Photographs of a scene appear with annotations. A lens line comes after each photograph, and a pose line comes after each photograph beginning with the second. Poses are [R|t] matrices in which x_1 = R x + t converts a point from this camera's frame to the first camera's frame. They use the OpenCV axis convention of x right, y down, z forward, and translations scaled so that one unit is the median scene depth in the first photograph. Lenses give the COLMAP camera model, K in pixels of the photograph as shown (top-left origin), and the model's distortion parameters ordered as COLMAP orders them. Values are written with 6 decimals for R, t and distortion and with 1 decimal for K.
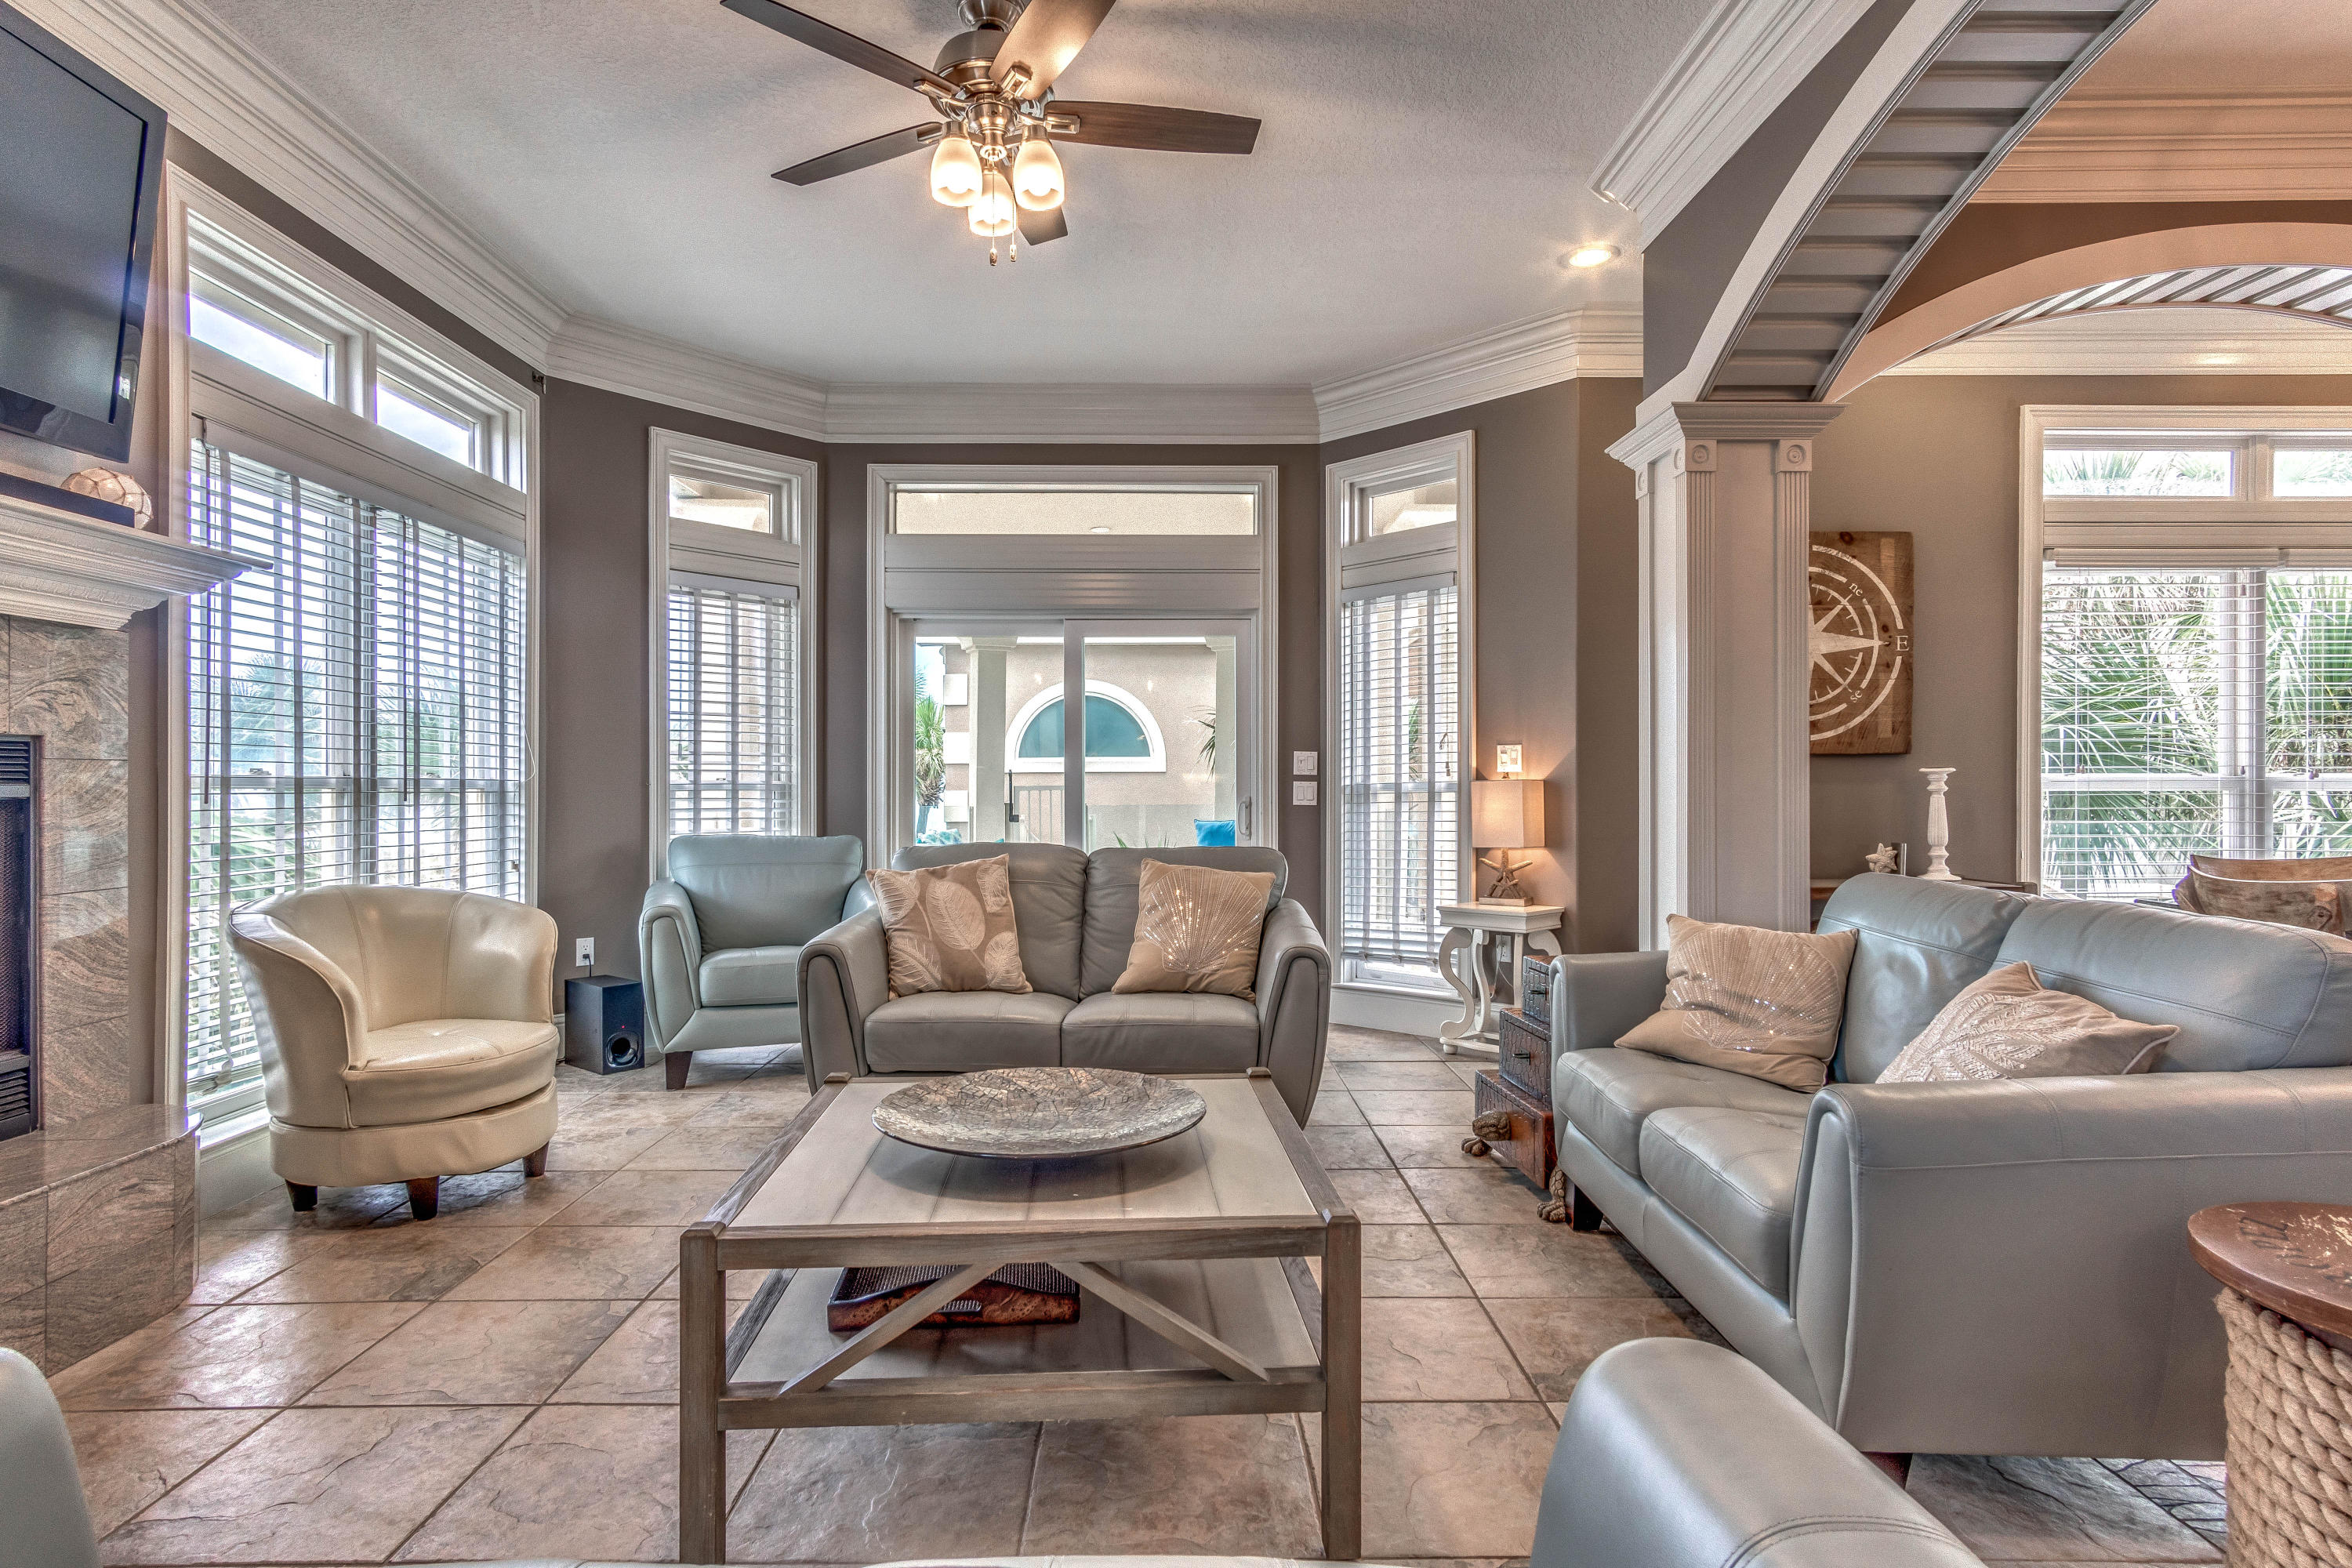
lens RADIAL K [[1250.5, 0, 1168.3], [0, 1250.5, 781.9], [0, 0, 1]] dist [0.001557, 0.005094]
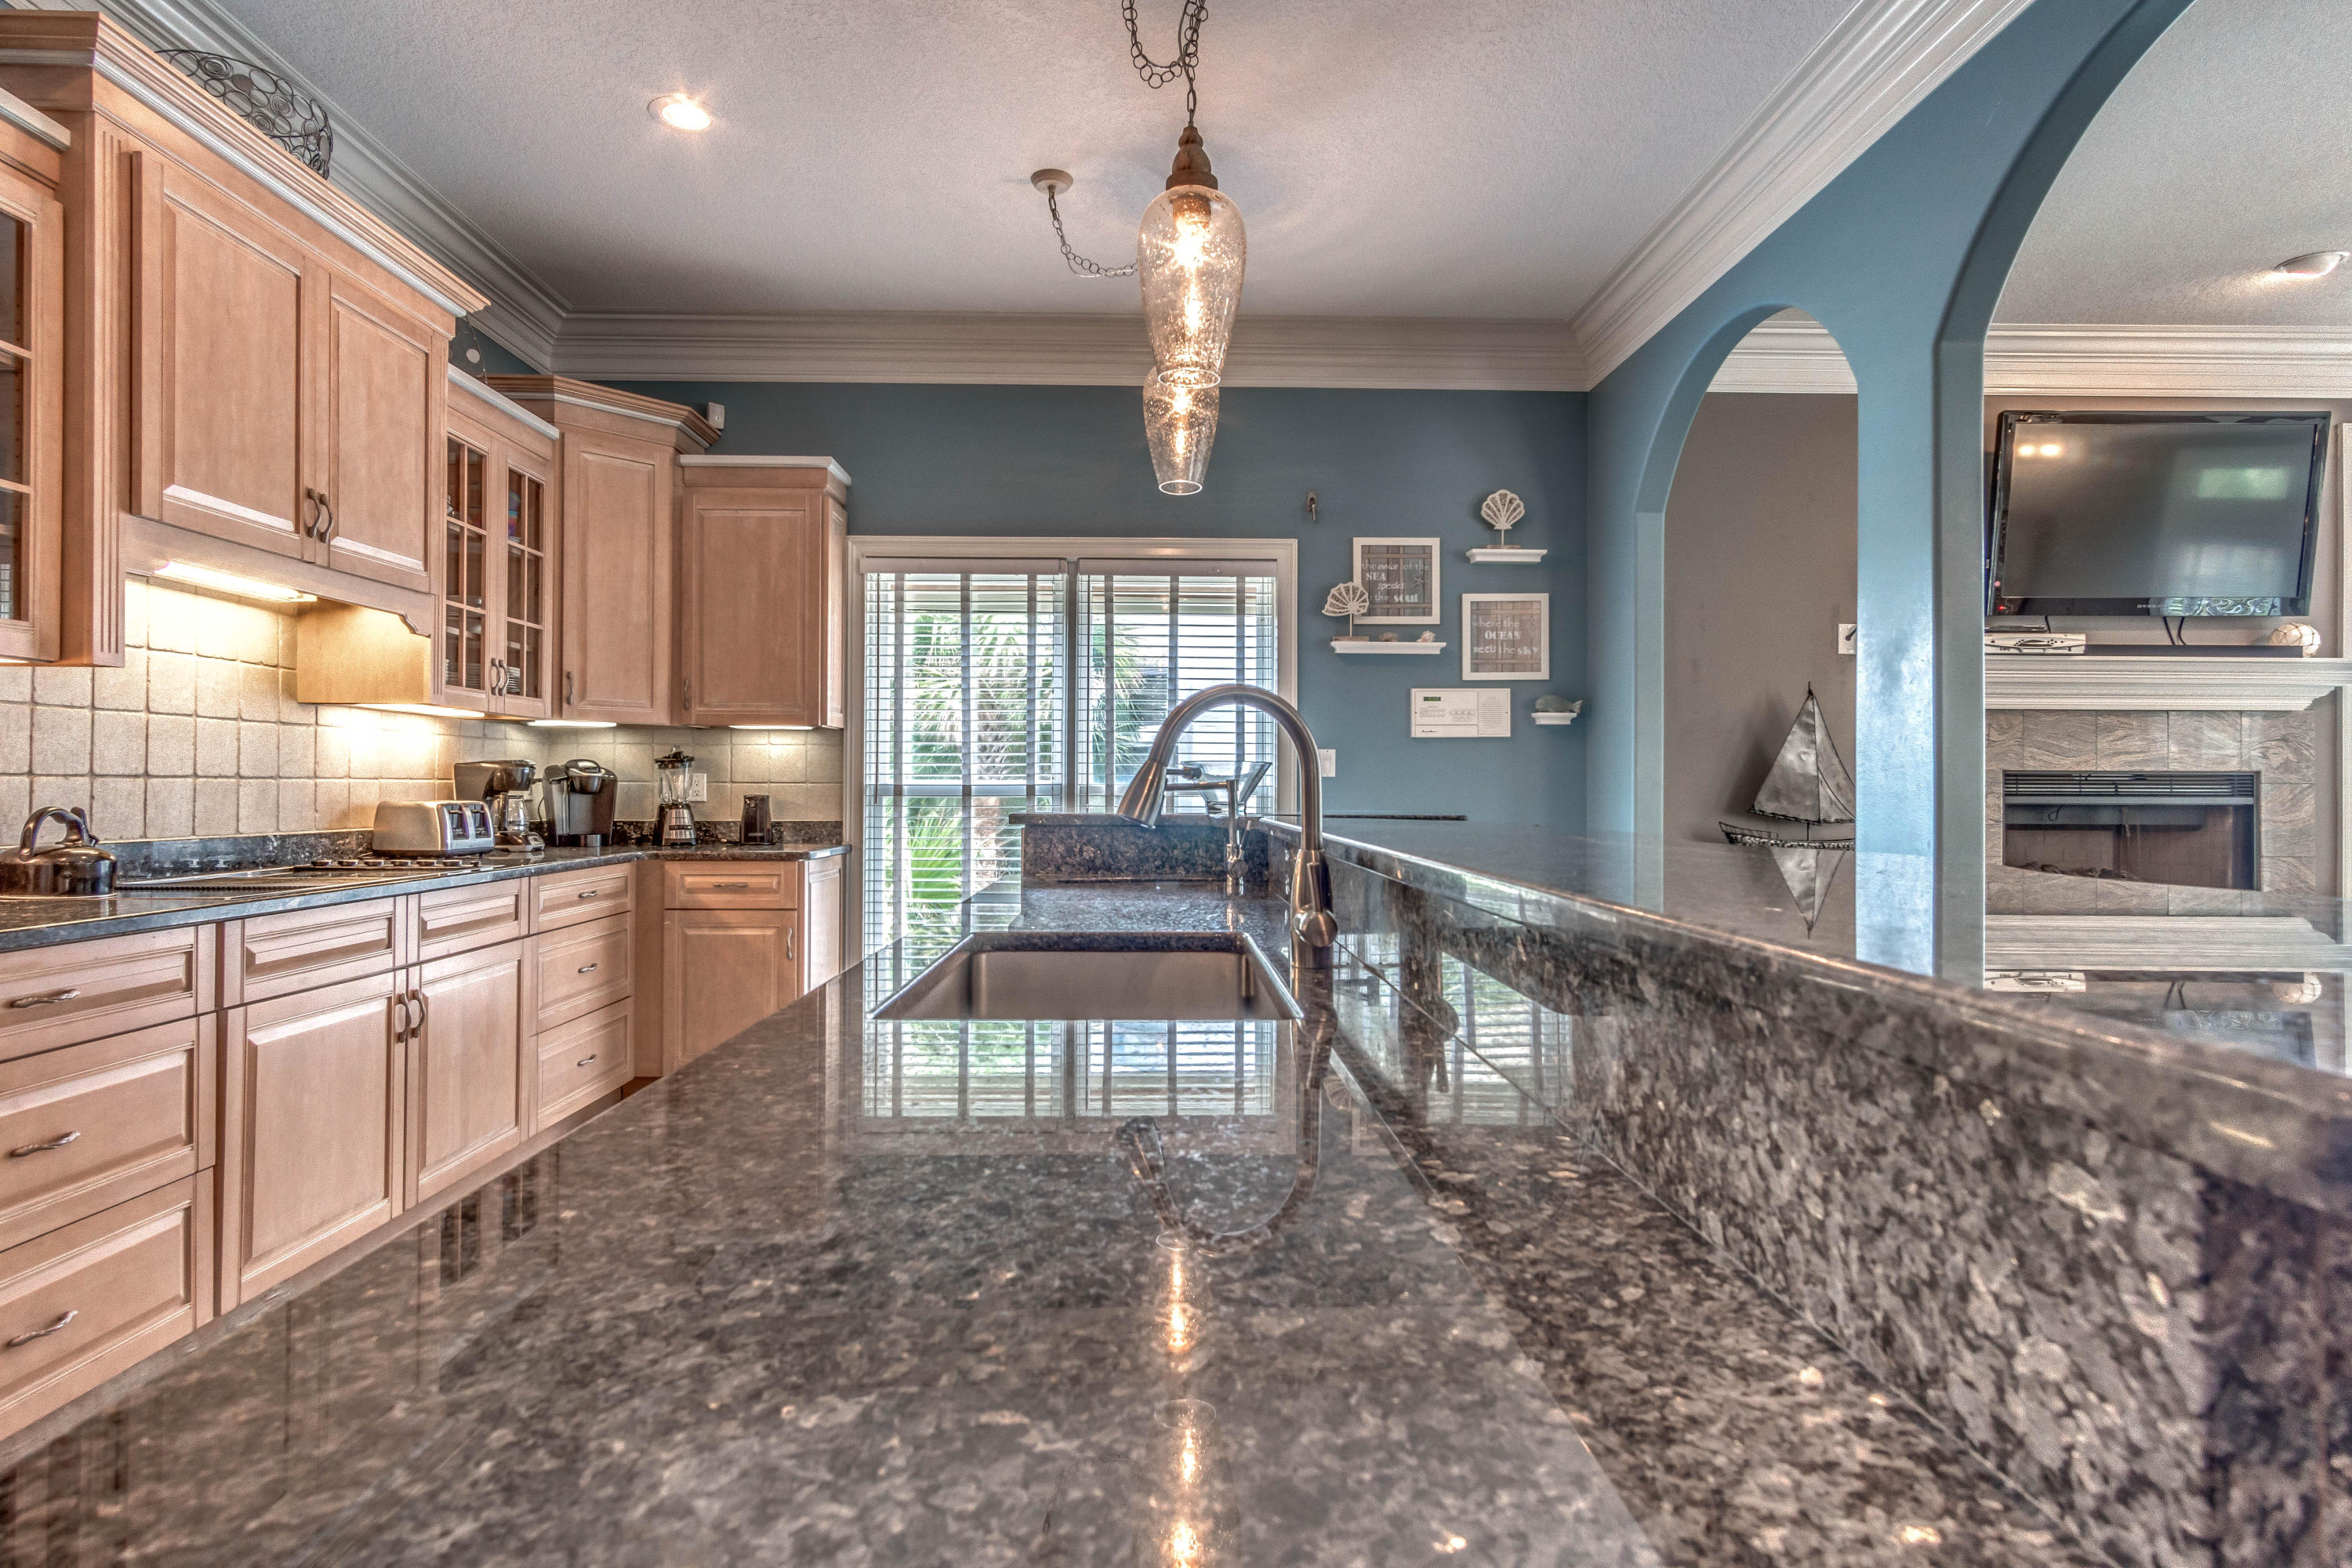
lens RADIAL K [[1250.5, 0, 1168.6], [0, 1250.5, 777.3], [0, 0, 1]] dist [0.001557, 0.005094]
pose [[0.007489, -0.008250, -0.999938, 0.512189], [-0.002556, 0.999963, -0.008269, -0.005048], [0.999969, 0.002618, 0.007467, -0.336626]]
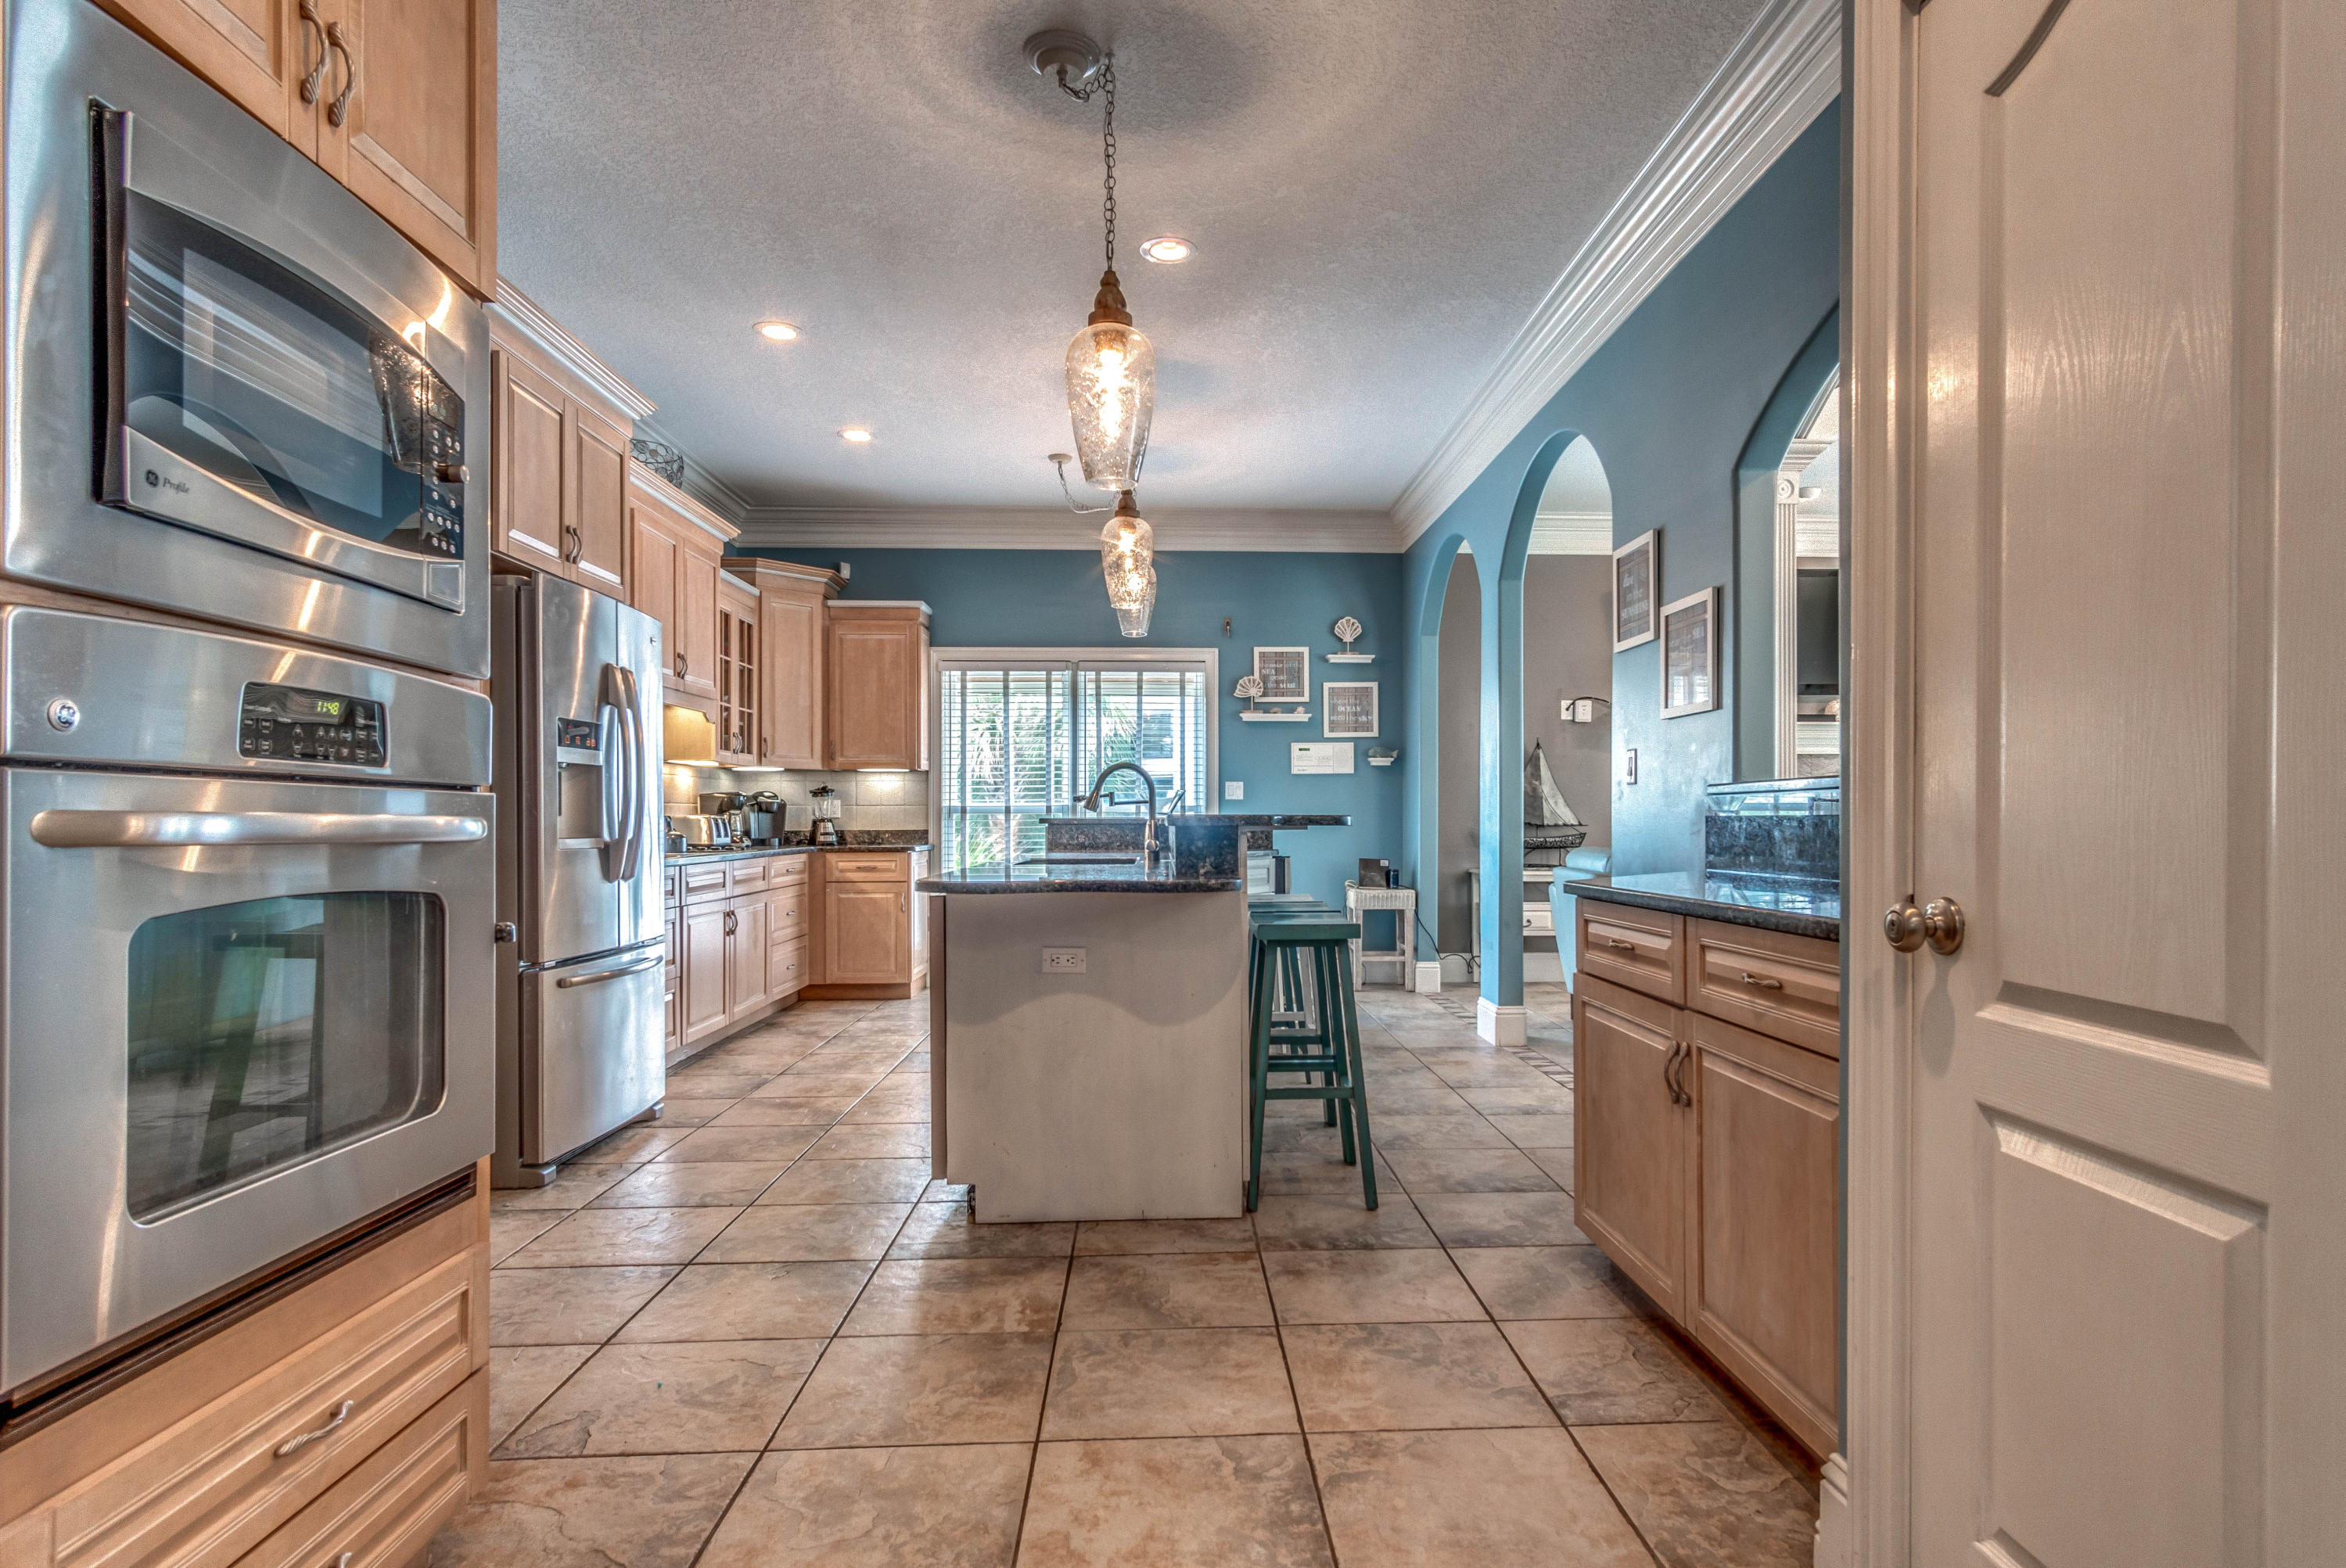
lens RADIAL K [[1247.1, 0, 1217.7], [0, 1247.1, 811.6], [0, 0, 1]] dist [0.001557, 0.005094]
pose [[0.036631, -0.004741, -0.999318, 1.074797], [0.004222, 0.999981, -0.004590, 0.008302], [0.999320, -0.004051, 0.036650, -0.285798]]
